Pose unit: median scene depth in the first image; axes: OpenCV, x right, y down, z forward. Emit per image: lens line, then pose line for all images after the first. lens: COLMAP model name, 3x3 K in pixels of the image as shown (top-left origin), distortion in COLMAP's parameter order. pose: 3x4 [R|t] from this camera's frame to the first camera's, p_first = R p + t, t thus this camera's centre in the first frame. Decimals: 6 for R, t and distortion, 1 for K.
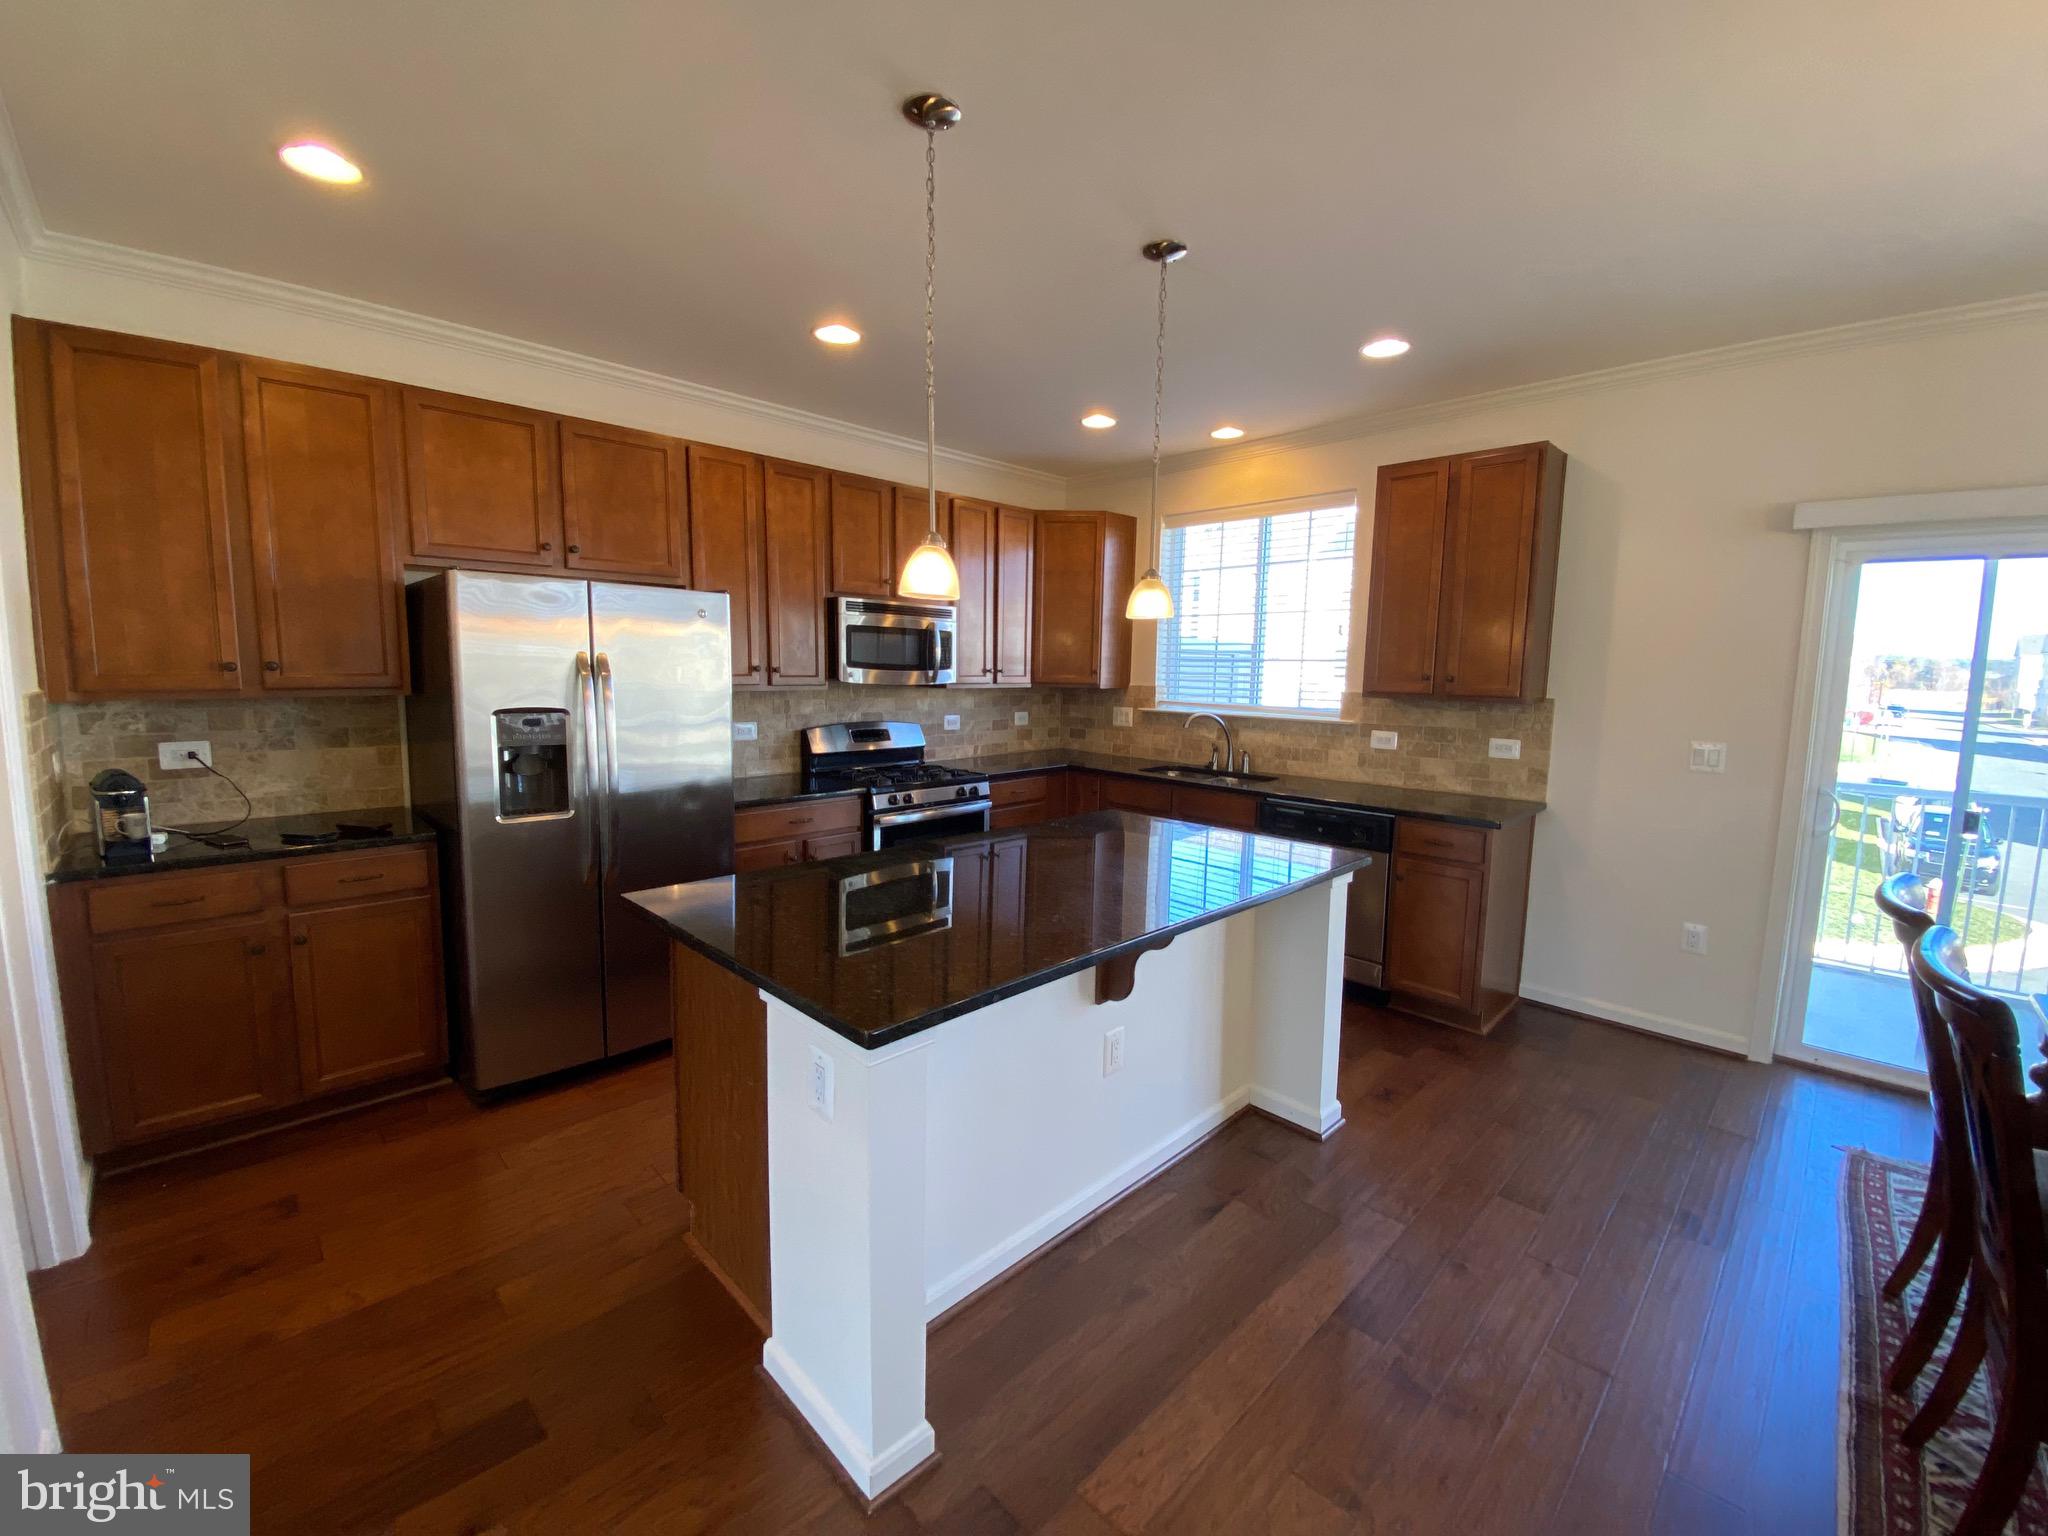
lens RADIAL K [[819.3, 0, 1006.6], [0, 819.3, 785.5], [0, 0, 1]] dist [-0.025848, -0.006470]
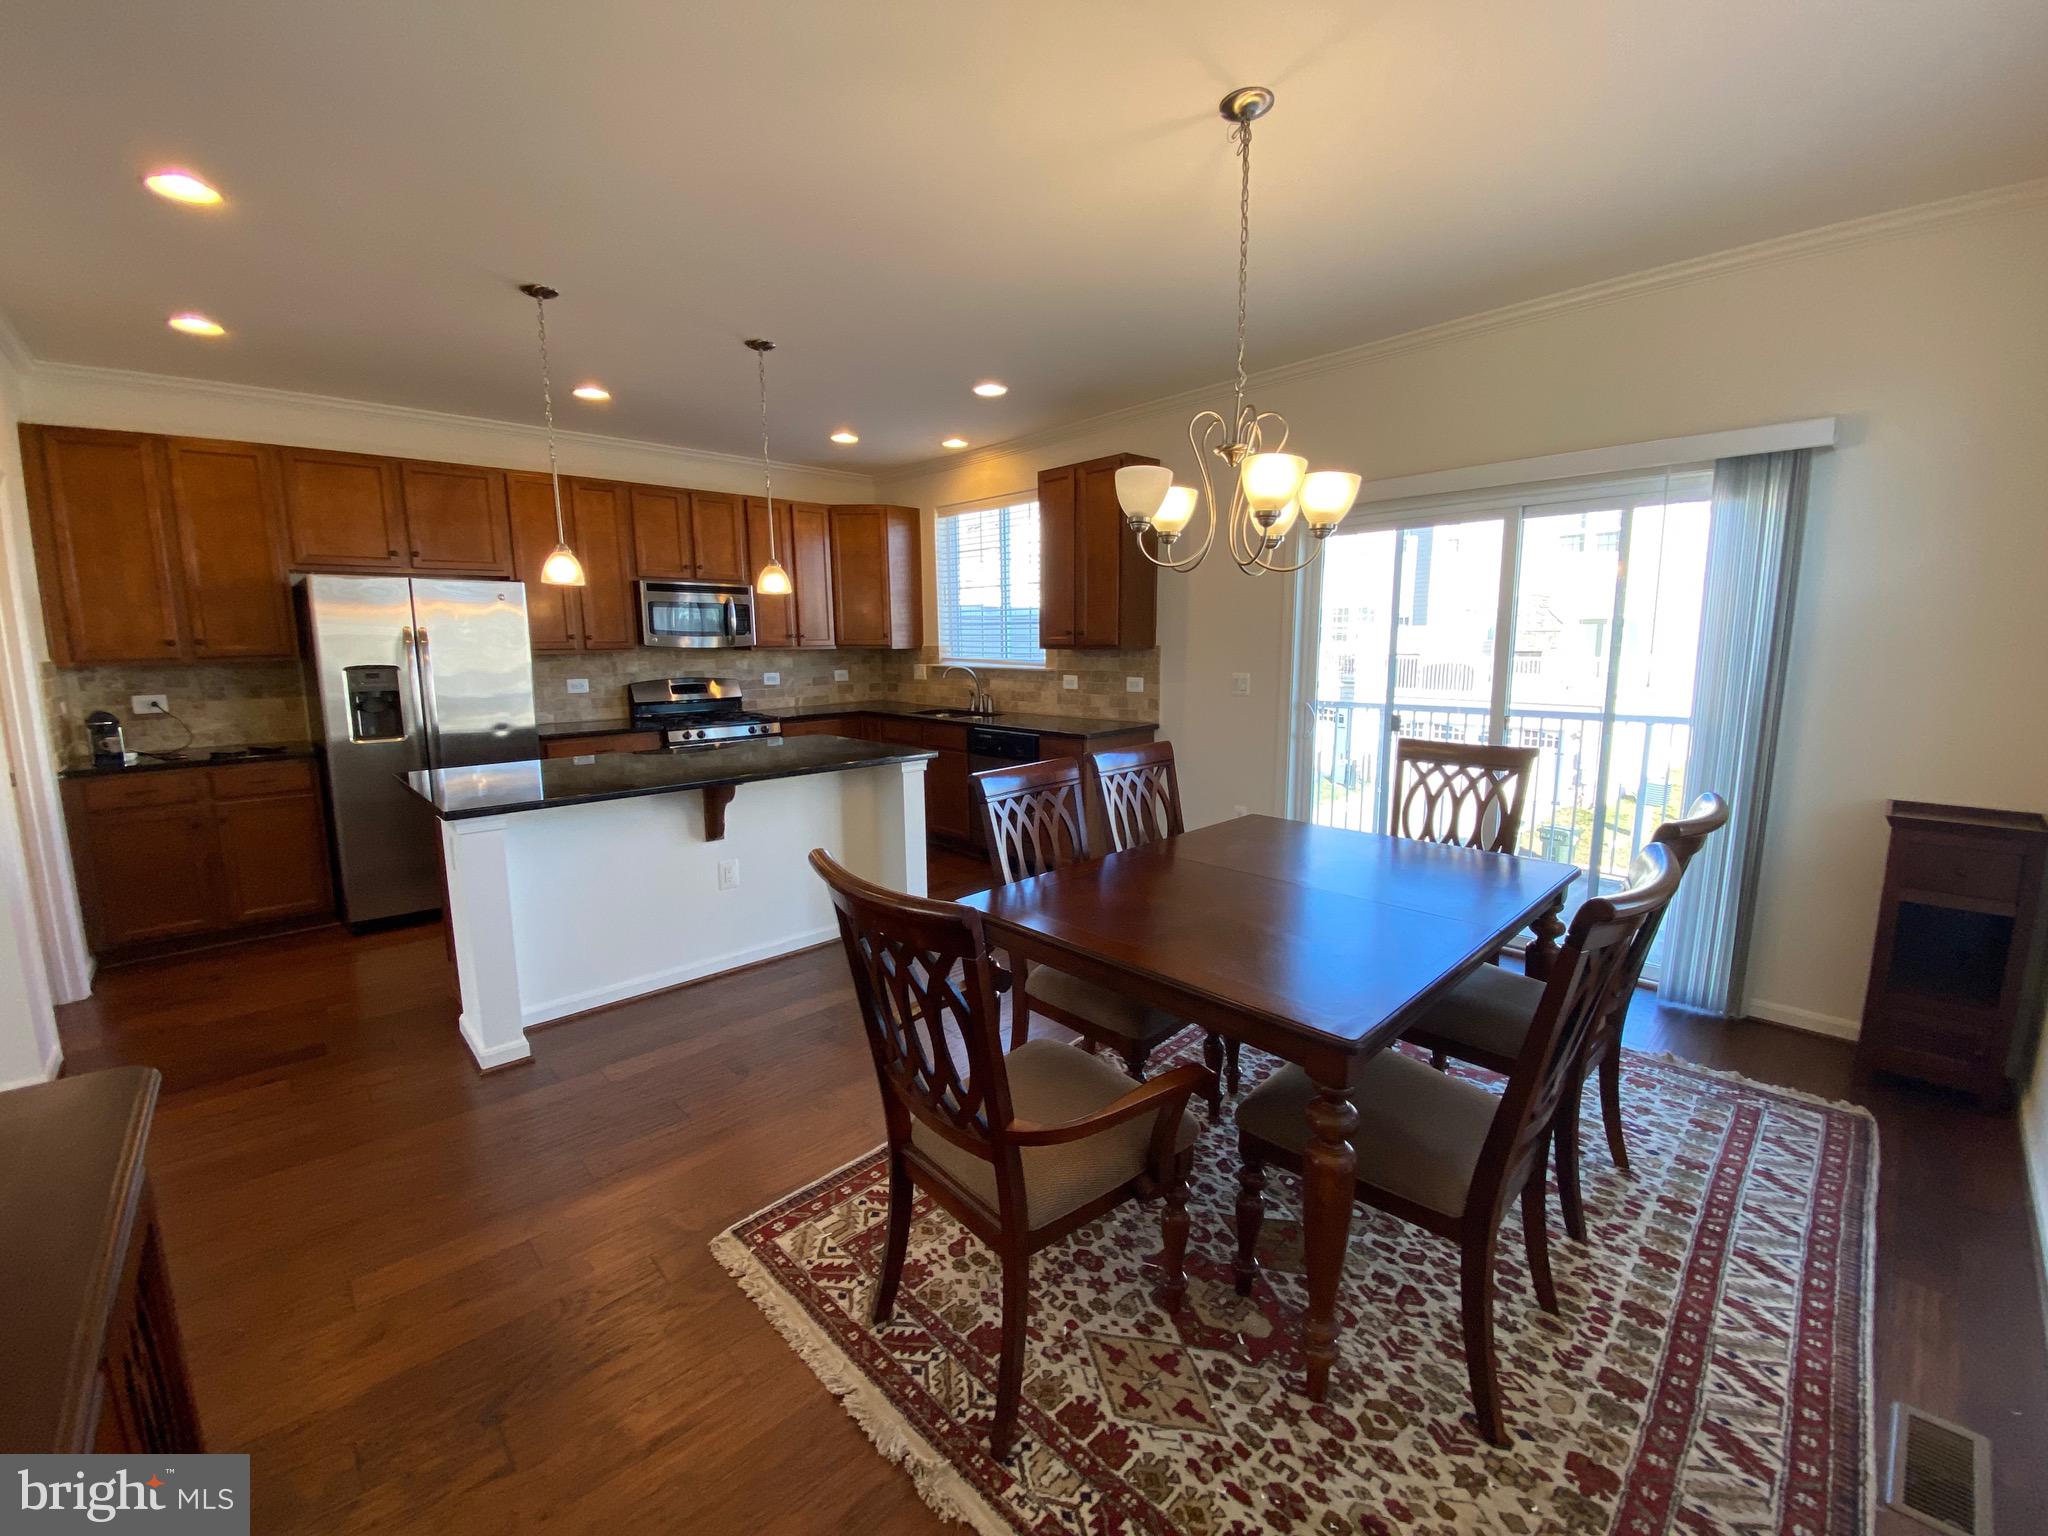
lens RADIAL K [[839.8, 0, 1061.8], [0, 839.8, 798.5], [0, 0, 1]] dist [-0.027768, -0.006019]
pose [[0.999810, -0.019474, -0.001010, 0.551316], [0.019499, 0.998912, 0.042366, 0.089045], [0.000184, -0.042377, 0.999102, -0.418171]]
